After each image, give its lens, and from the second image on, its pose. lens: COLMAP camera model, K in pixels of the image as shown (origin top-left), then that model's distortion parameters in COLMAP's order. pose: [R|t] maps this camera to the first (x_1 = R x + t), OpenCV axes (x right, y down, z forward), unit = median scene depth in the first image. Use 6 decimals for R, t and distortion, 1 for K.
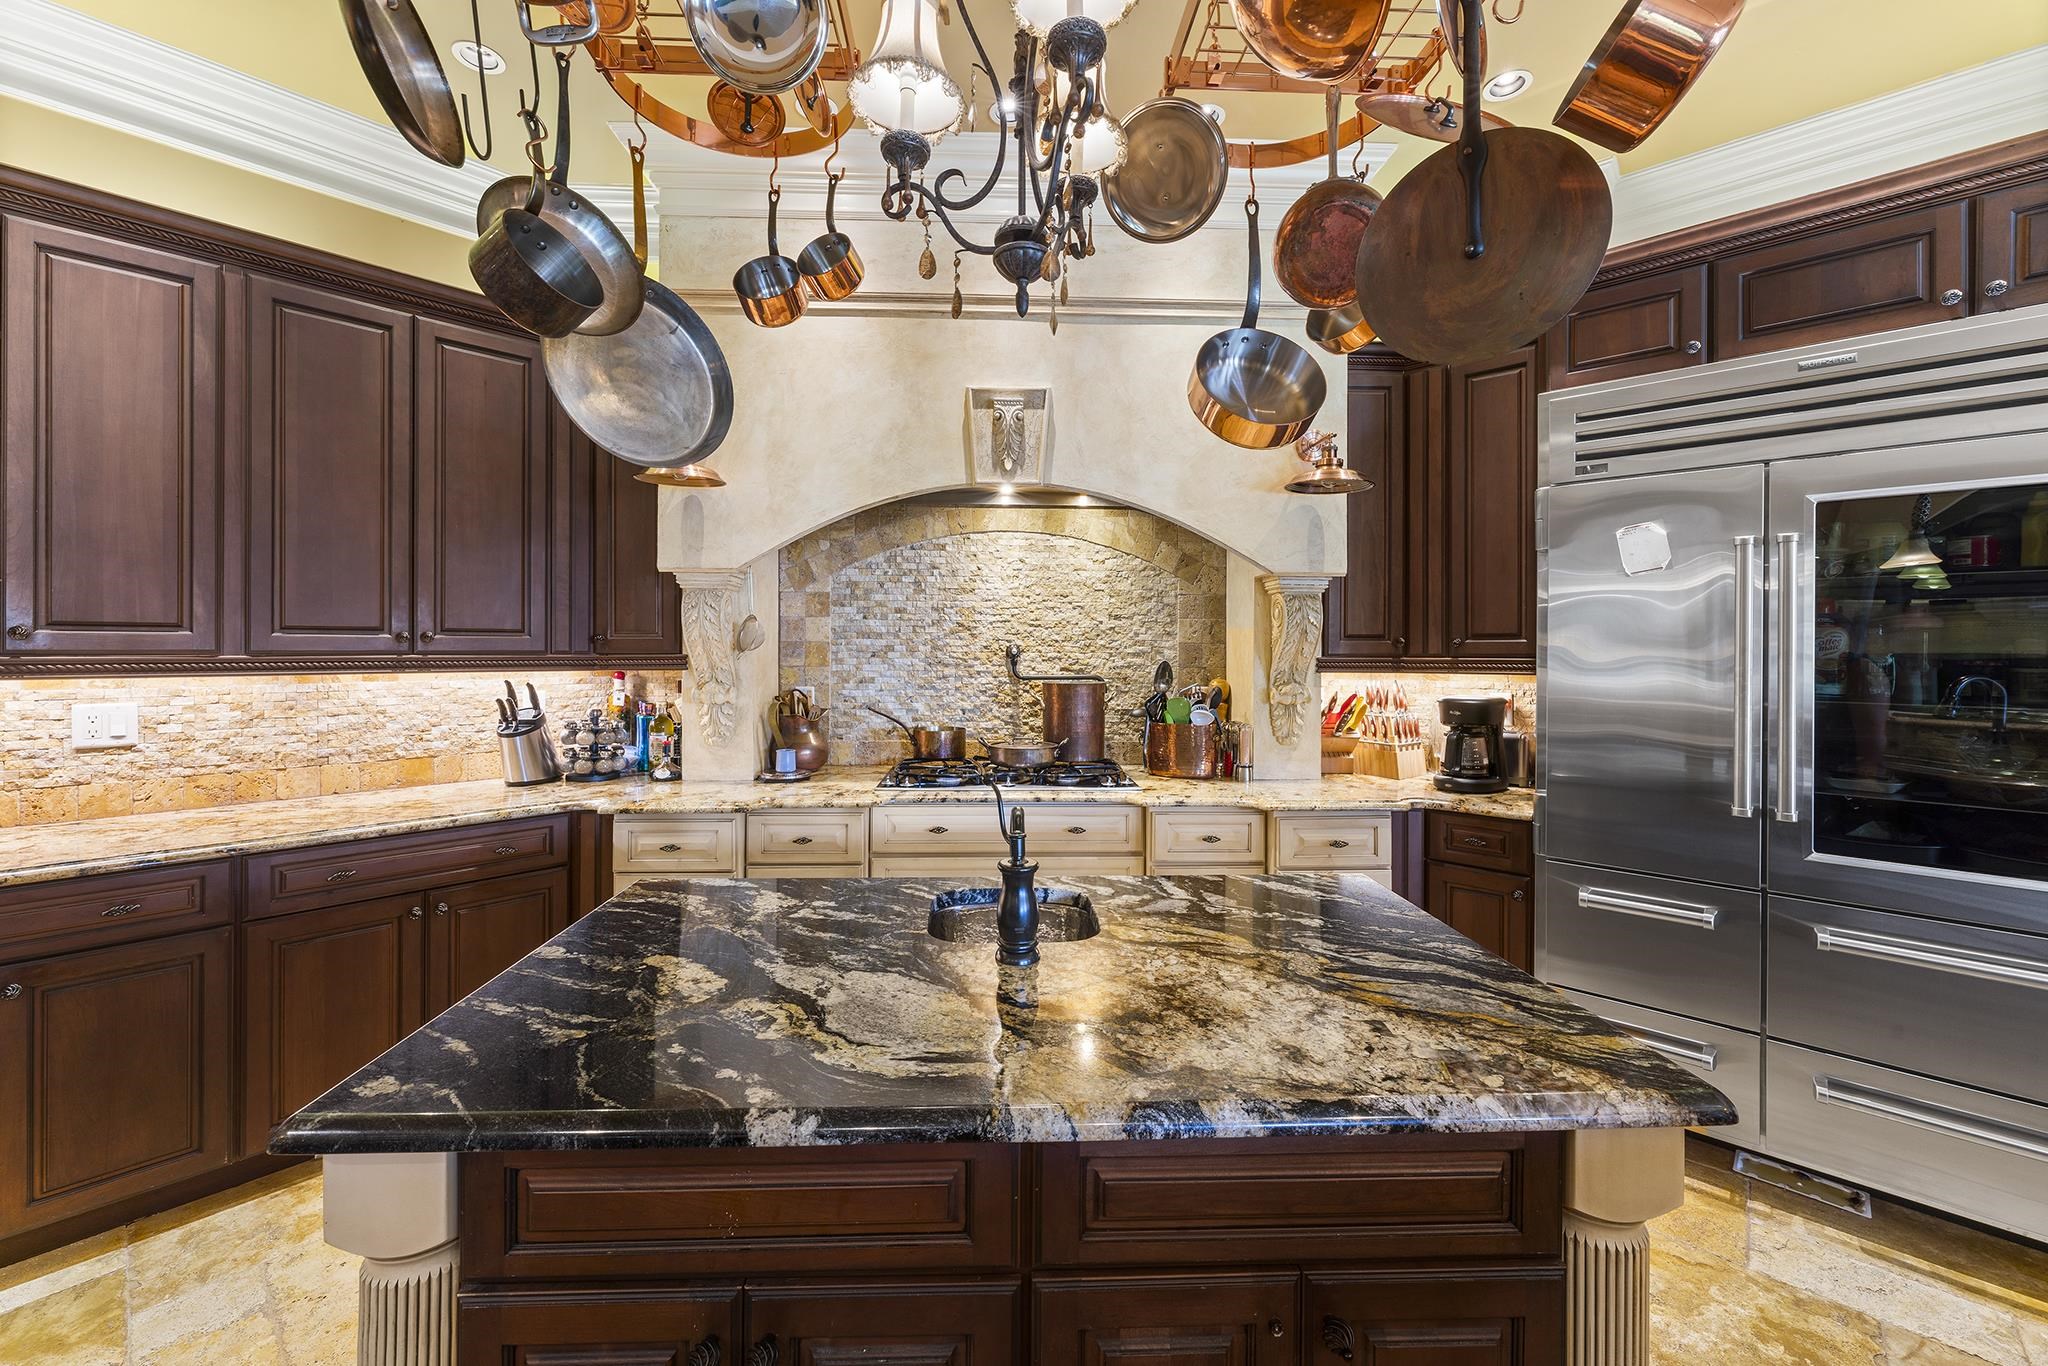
lens RADIAL K [[825.7, 0, 1028.1], [0, 825.7, 645.4], [0, 0, 1]] dist [-0.002962, 0.000455]
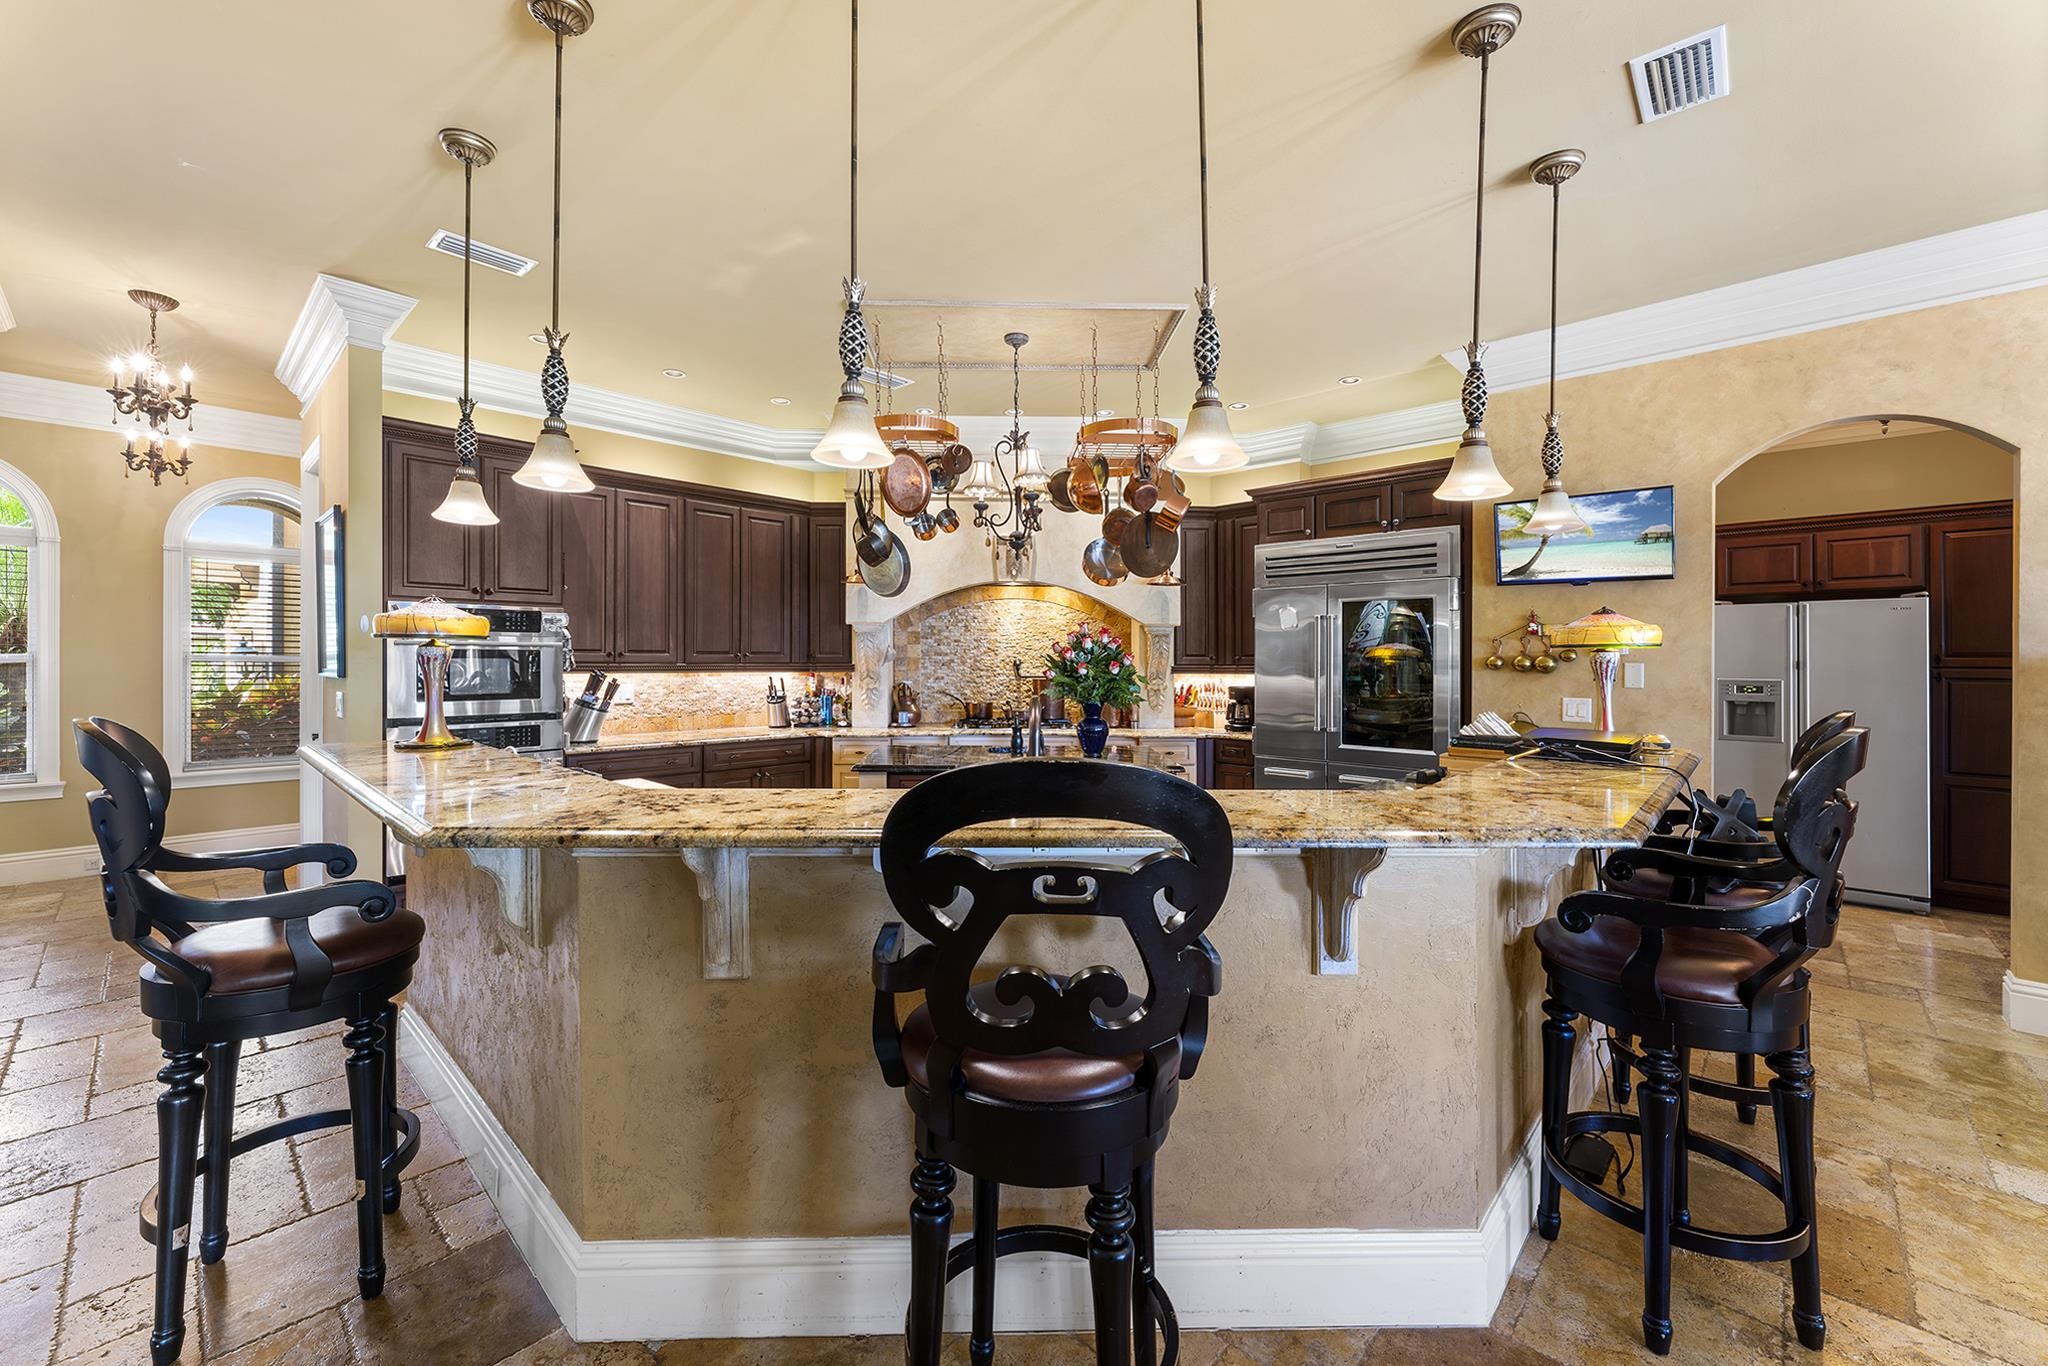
lens RADIAL K [[825.7, 0, 1022.7], [0, 825.7, 662.1], [0, 0, 1]] dist [-0.002962, 0.000455]
pose [[0.999830, 0.000590, -0.018419, 0.032934], [-0.000532, 0.999995, 0.003127, -0.000220], [0.018421, -0.003117, 0.999825, -0.995690]]
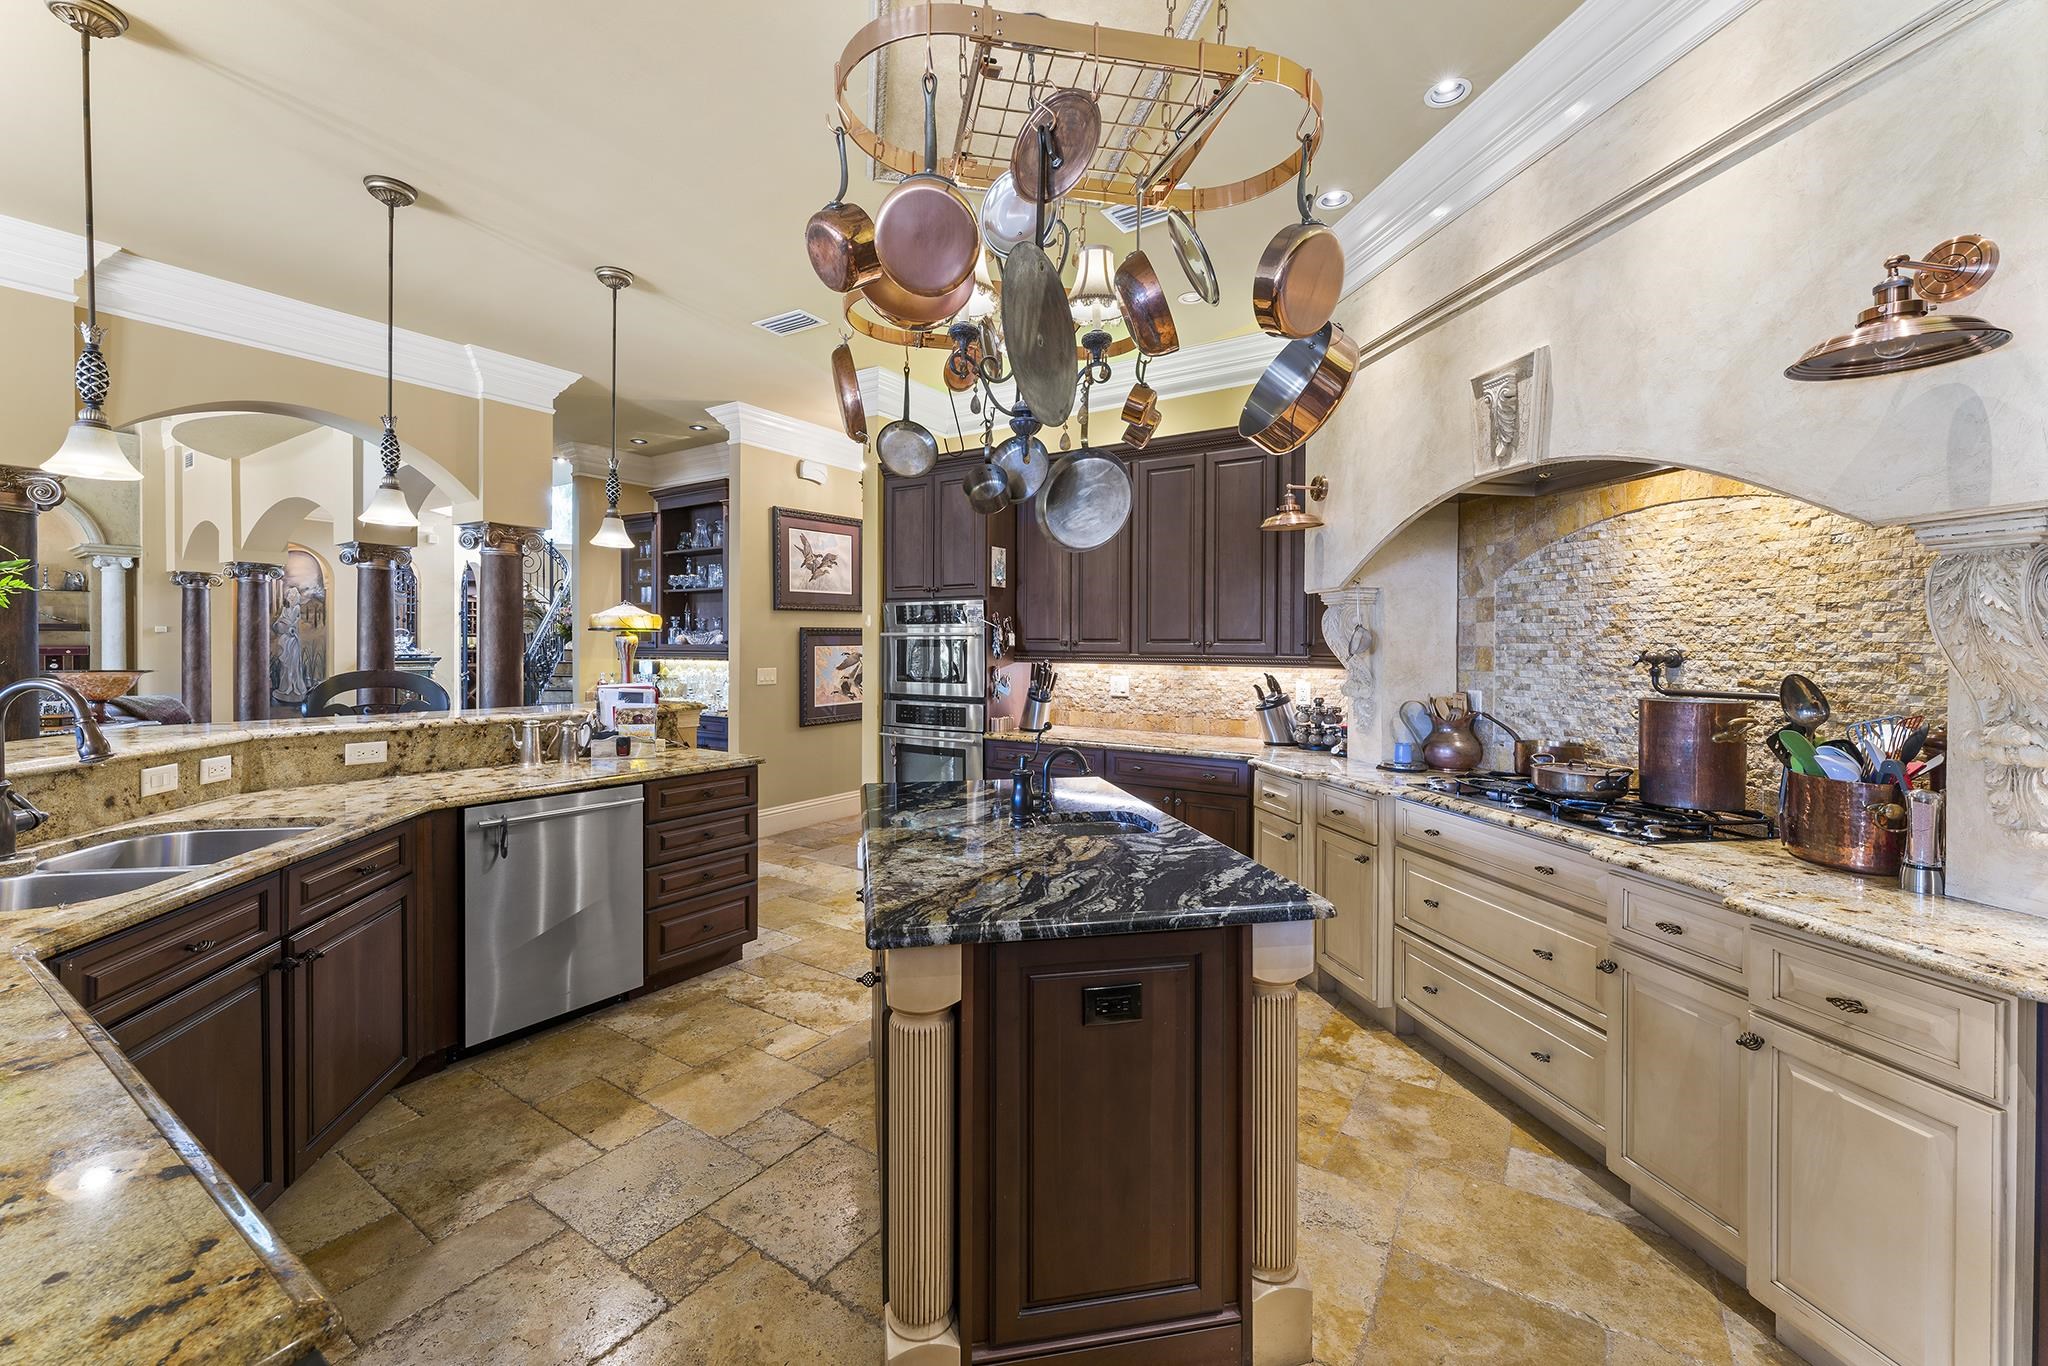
lens RADIAL K [[825.7, 0, 1004.9], [0, 825.7, 653.4], [0, 0, 1]] dist [-0.002962, 0.000455]
pose [[0.131404, 0.004380, -0.991319, 0.751480], [-0.004543, 0.999982, 0.003816, 0.003064], [0.991319, 0.004002, 0.131421, 0.320528]]
